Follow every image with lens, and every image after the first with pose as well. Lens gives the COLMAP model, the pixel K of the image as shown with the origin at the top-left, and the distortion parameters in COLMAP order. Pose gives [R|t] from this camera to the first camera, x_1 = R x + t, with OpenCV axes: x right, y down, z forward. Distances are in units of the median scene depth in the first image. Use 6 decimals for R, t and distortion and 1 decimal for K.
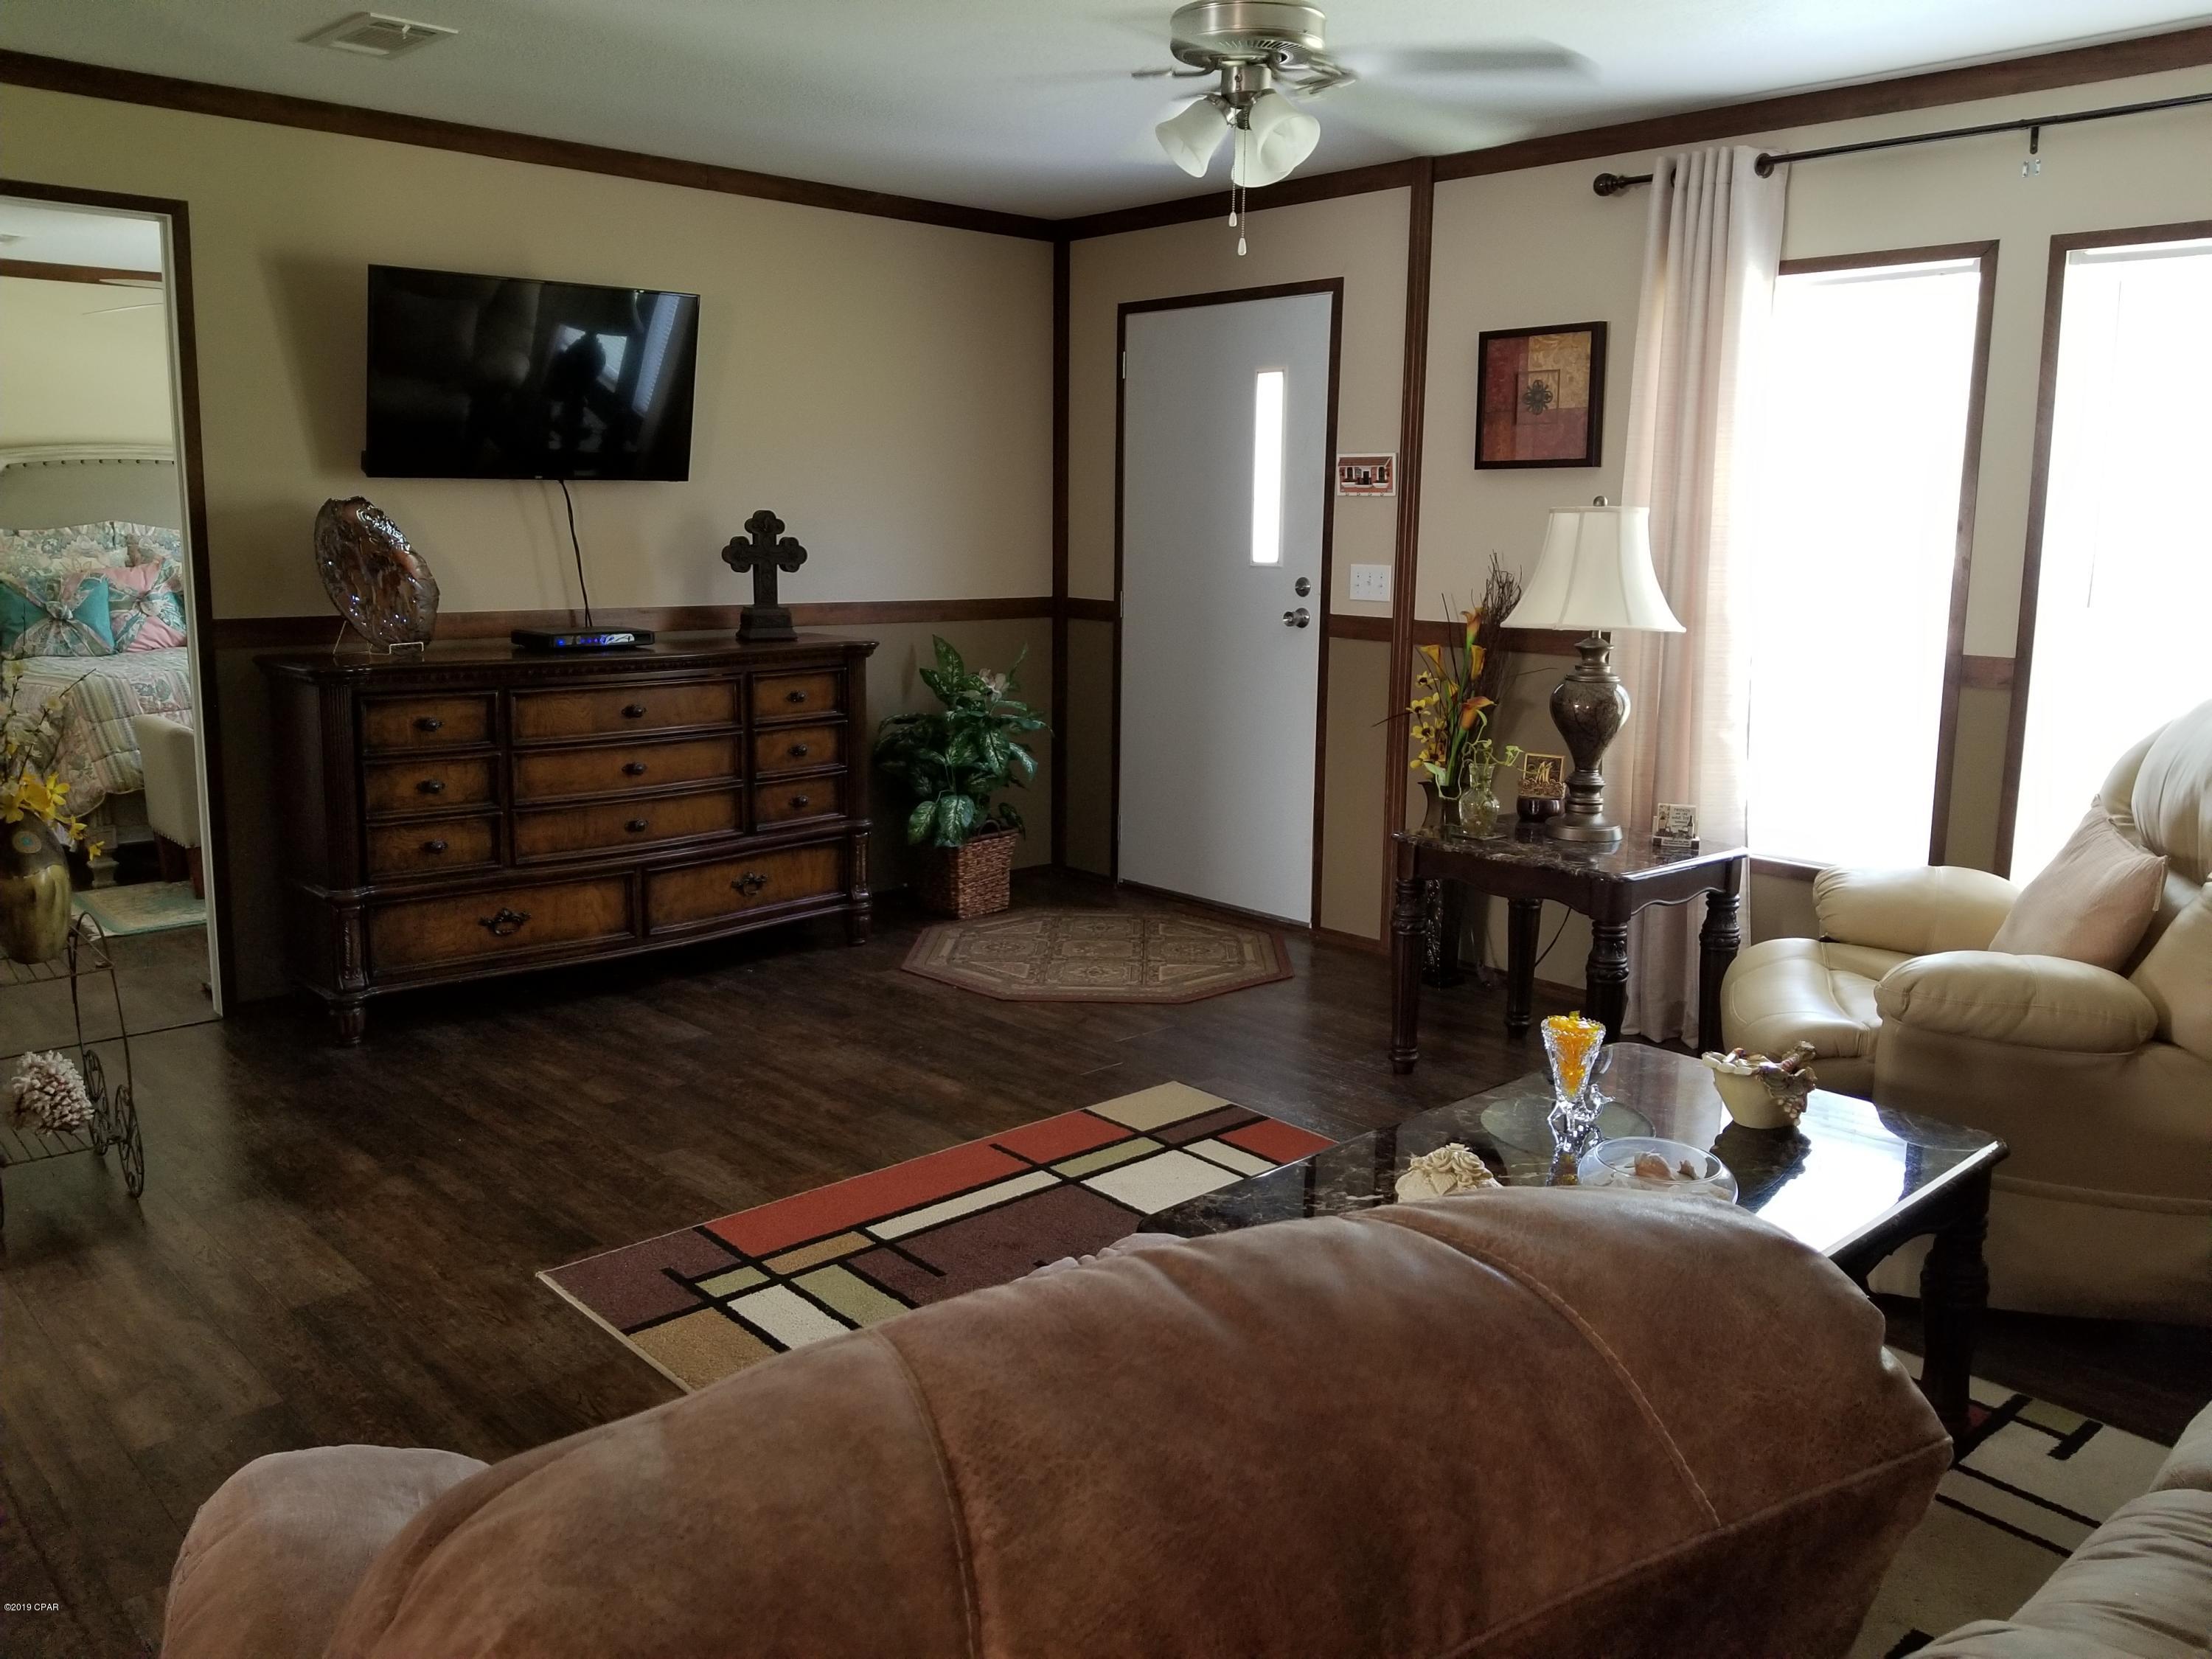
lens RADIAL K [[1754.8, 0, 1103.6], [0, 1754.8, 829.2], [0, 0, 1]] dist [0.000095, -0.039384]
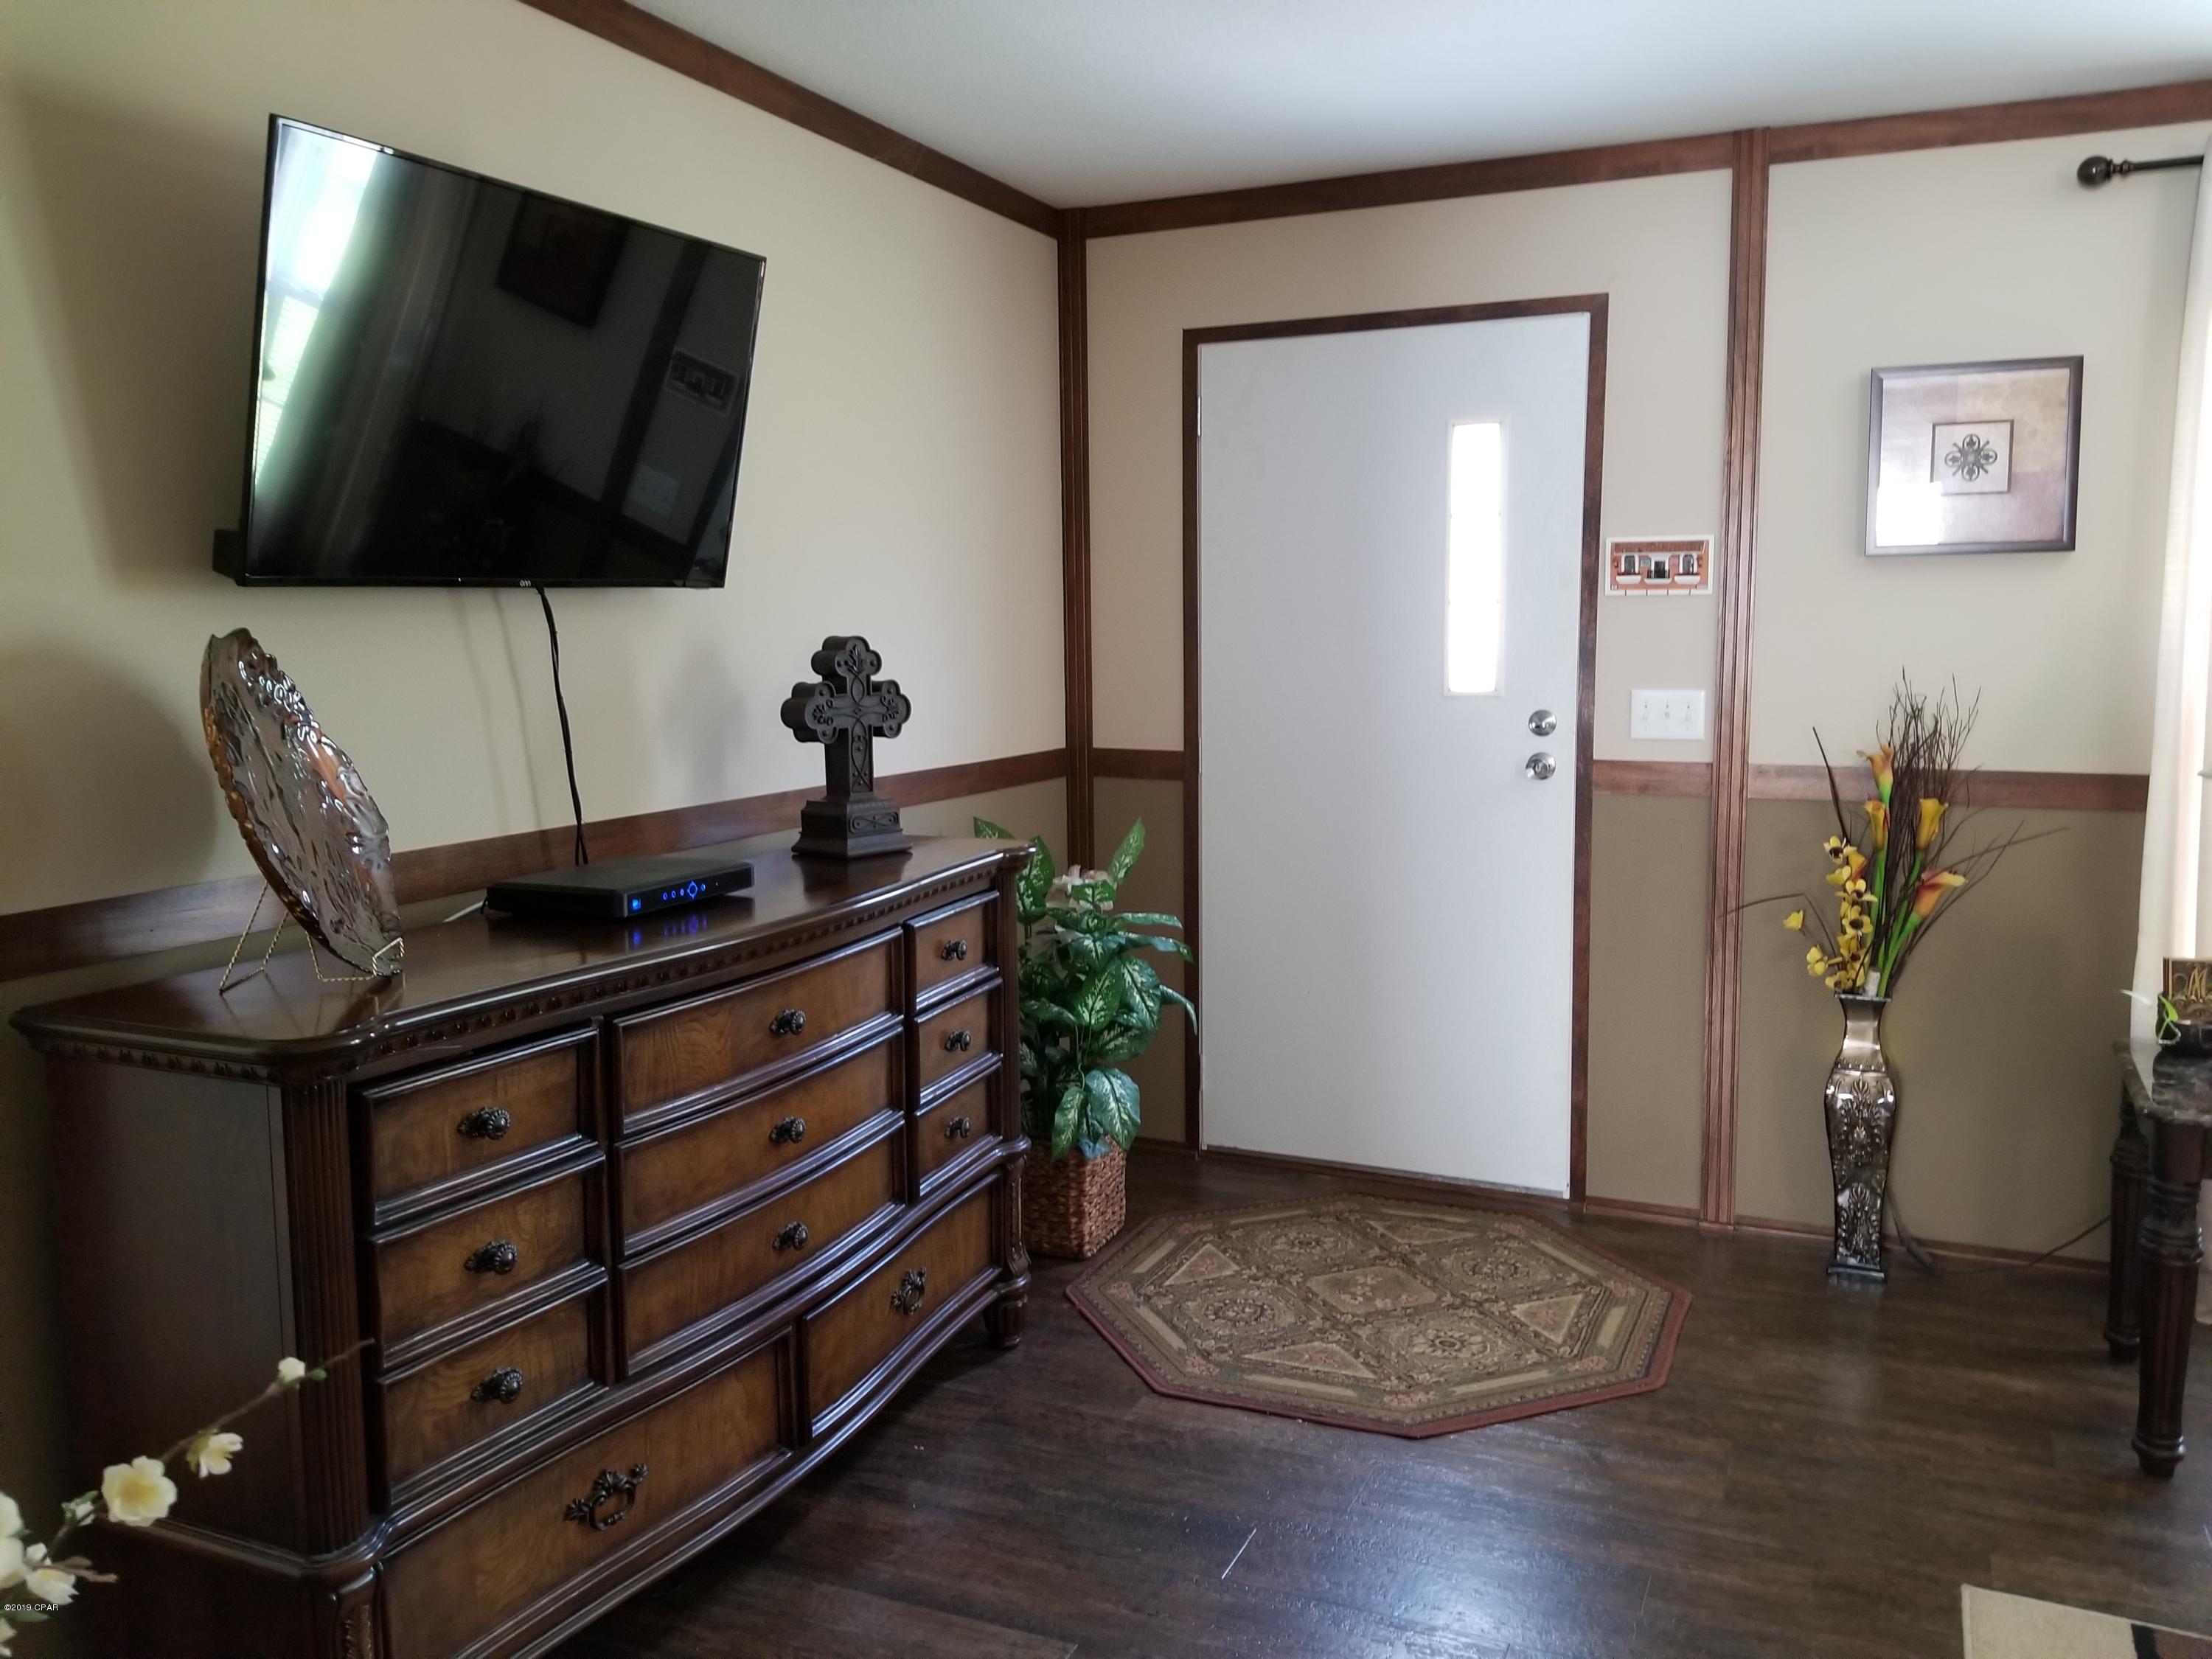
lens RADIAL K [[1754.8, 0, 1108.4], [0, 1754.8, 821.7], [0, 0, 1]] dist [0.000095, -0.039384]
pose [[0.923965, -0.065006, 0.376913, -0.354702], [0.087571, 0.995229, -0.043026, -0.091859], [-0.372318, 0.072761, 0.925249, 0.453765]]
